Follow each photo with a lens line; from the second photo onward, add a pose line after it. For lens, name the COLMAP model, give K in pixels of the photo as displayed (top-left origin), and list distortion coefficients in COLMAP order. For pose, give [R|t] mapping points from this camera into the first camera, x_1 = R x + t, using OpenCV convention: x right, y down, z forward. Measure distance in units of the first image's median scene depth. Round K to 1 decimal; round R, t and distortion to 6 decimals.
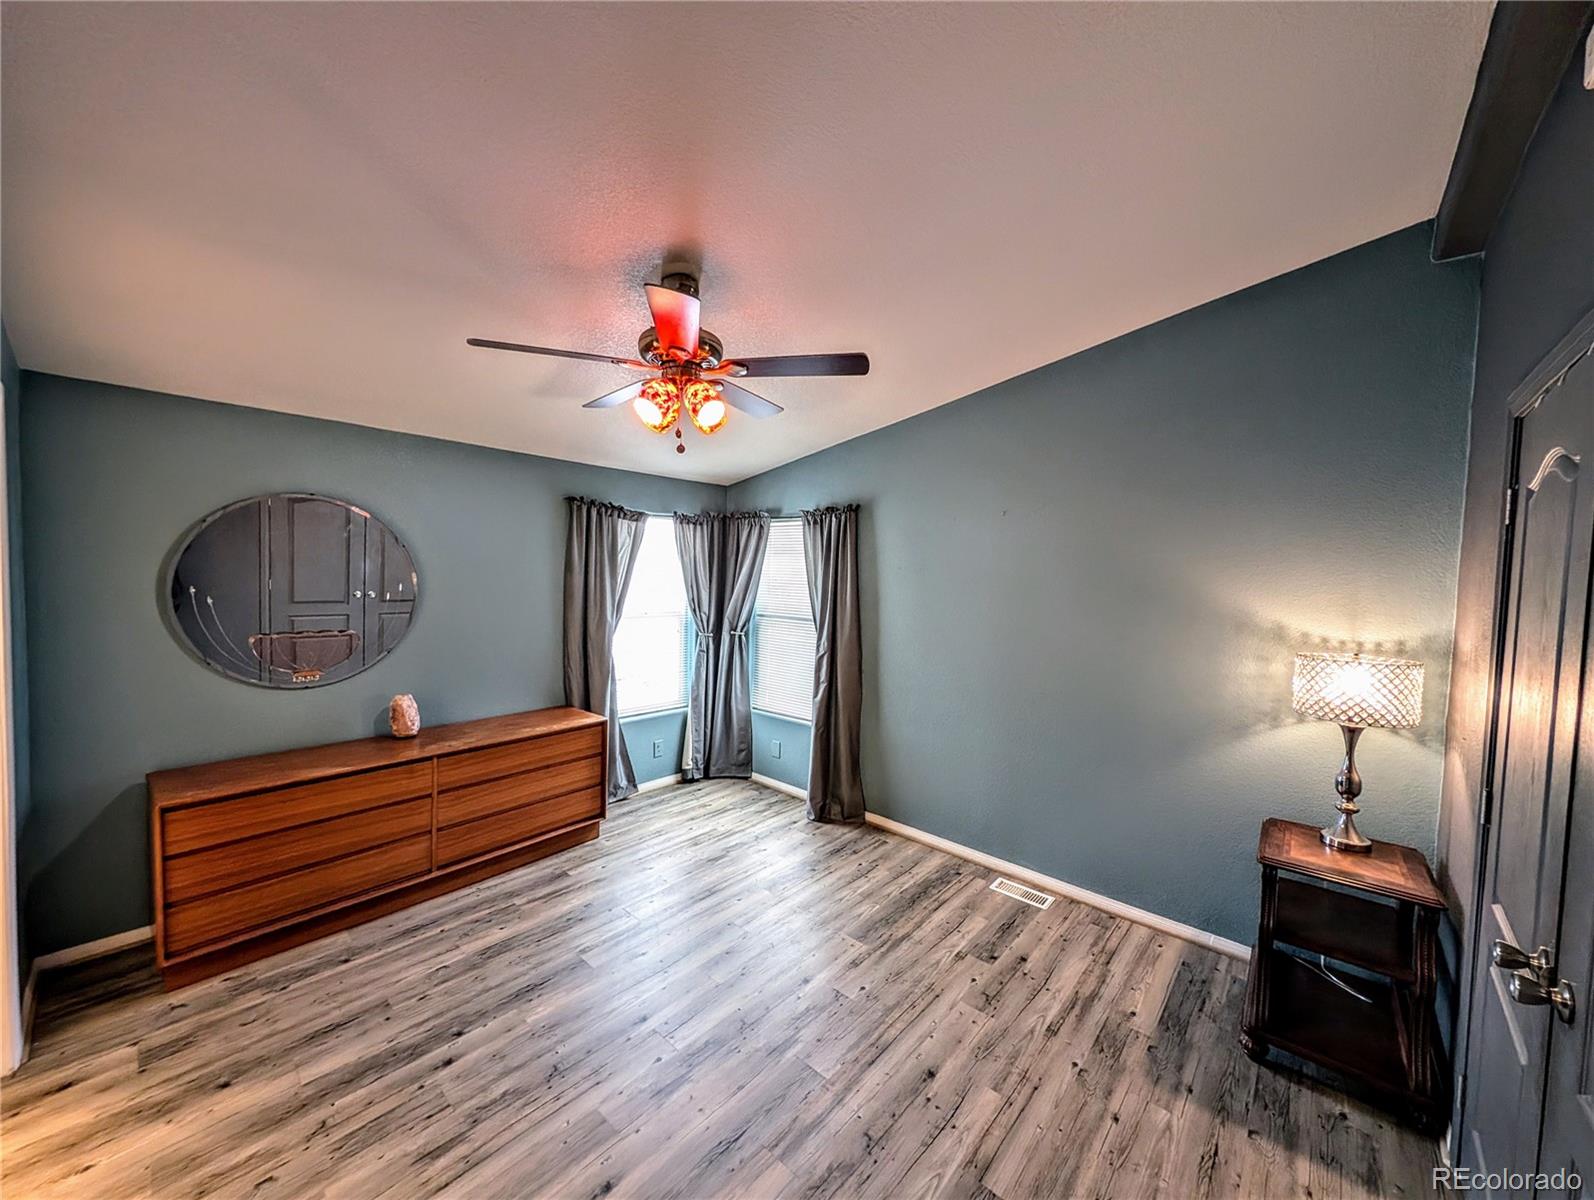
lens RADIAL K [[598.7, 0, 799.7], [0, 598.7, 597.7], [0, 0, 1]] dist [0.002252, -0.000245]
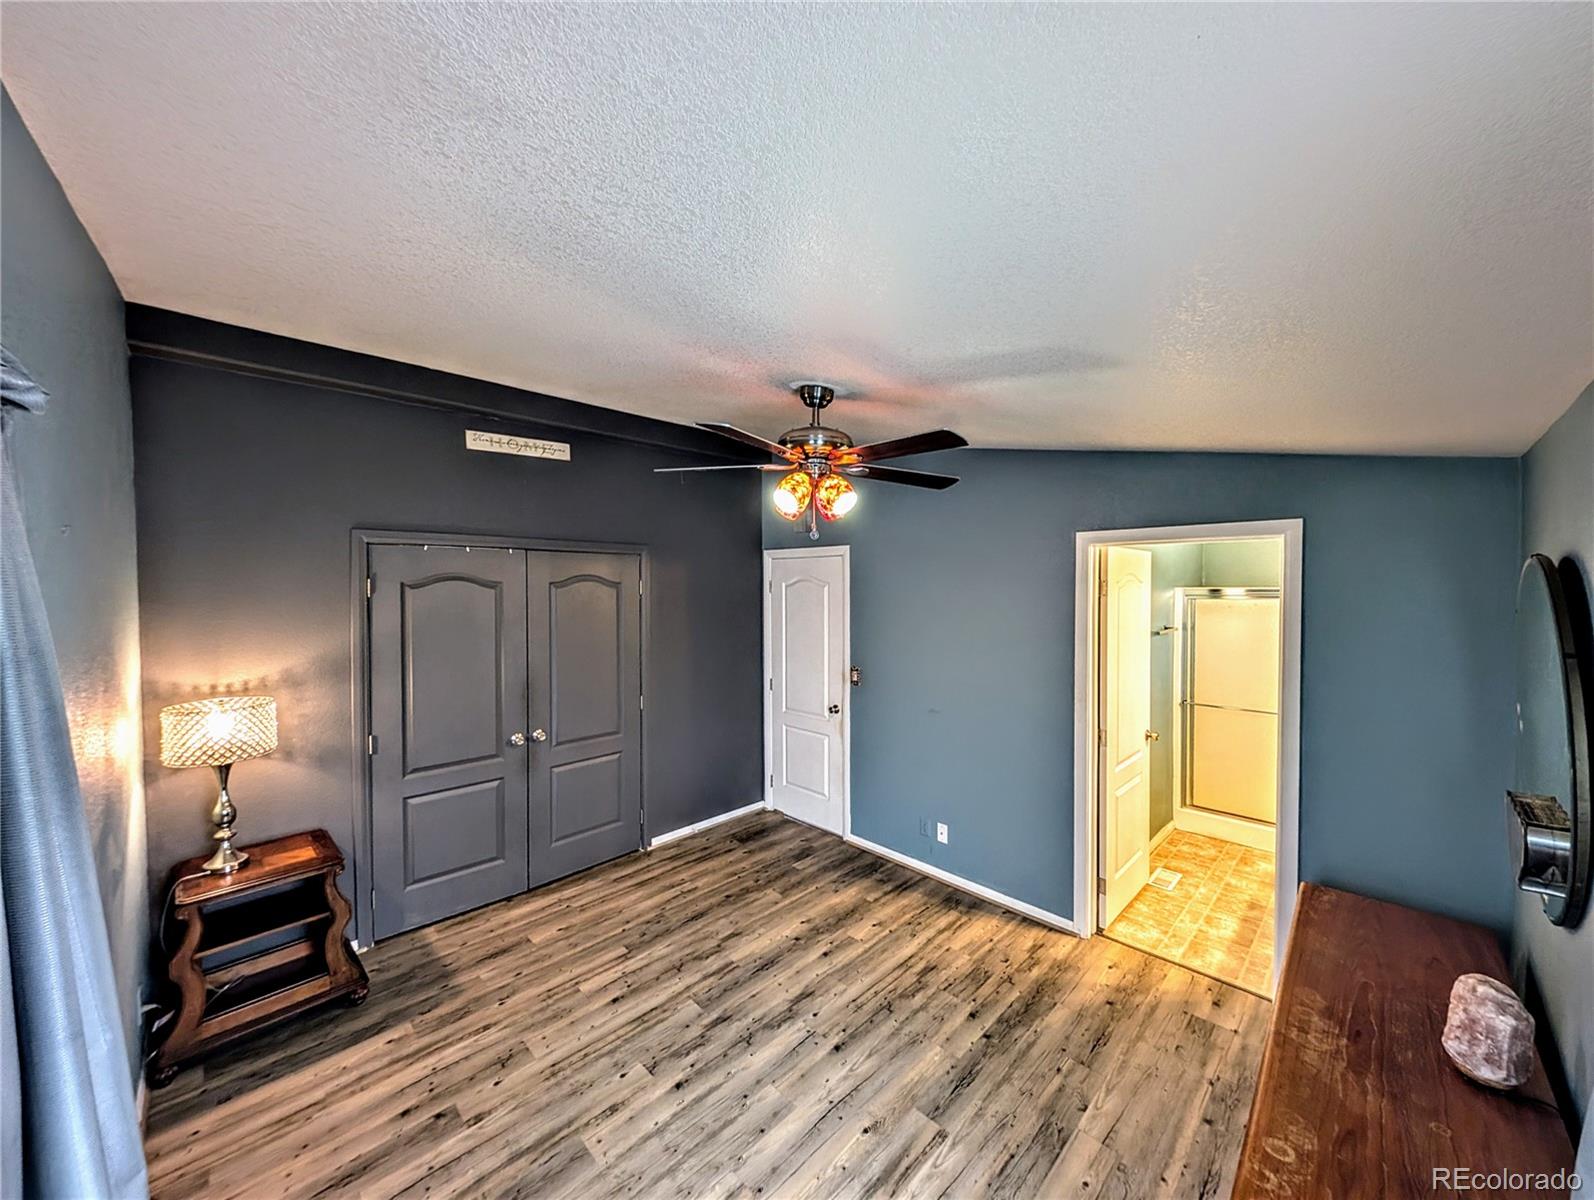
lens RADIAL K [[597.7, 0, 797.1], [0, 597.7, 597.3], [0, 0, 1]] dist [0.019619, -0.010726]
pose [[-0.997402, -0.026820, 0.066854, -0.230994], [-0.021927, 0.997099, 0.072883, -0.203611], [-0.068615, 0.071228, -0.995097, 1.995618]]
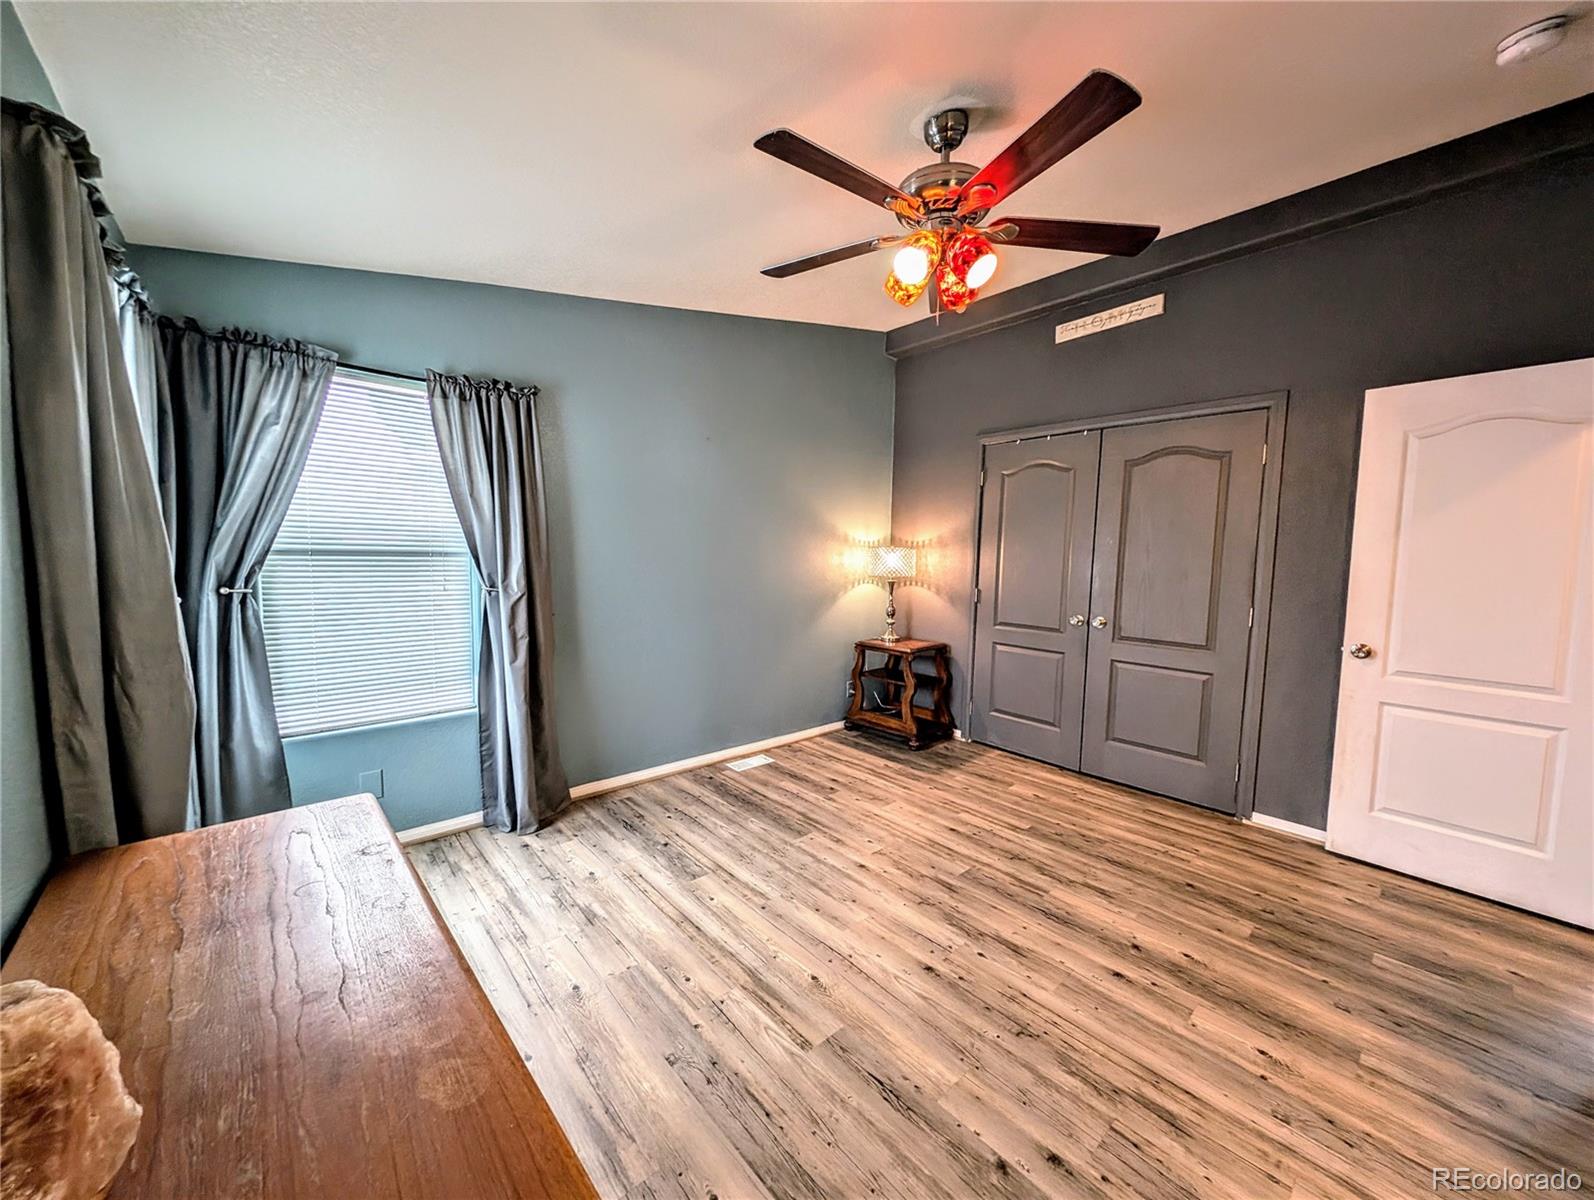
lens RADIAL K [[596.6, 0, 799.9], [0, 596.6, 596.7], [0, 0, 1]] dist [0.023683, -0.010672]
pose [[0.115717, -0.102181, 0.988012, -1.073062], [0.028638, 0.994624, 0.099511, 0.058578], [-0.992869, 0.016780, 0.118021, 1.043829]]
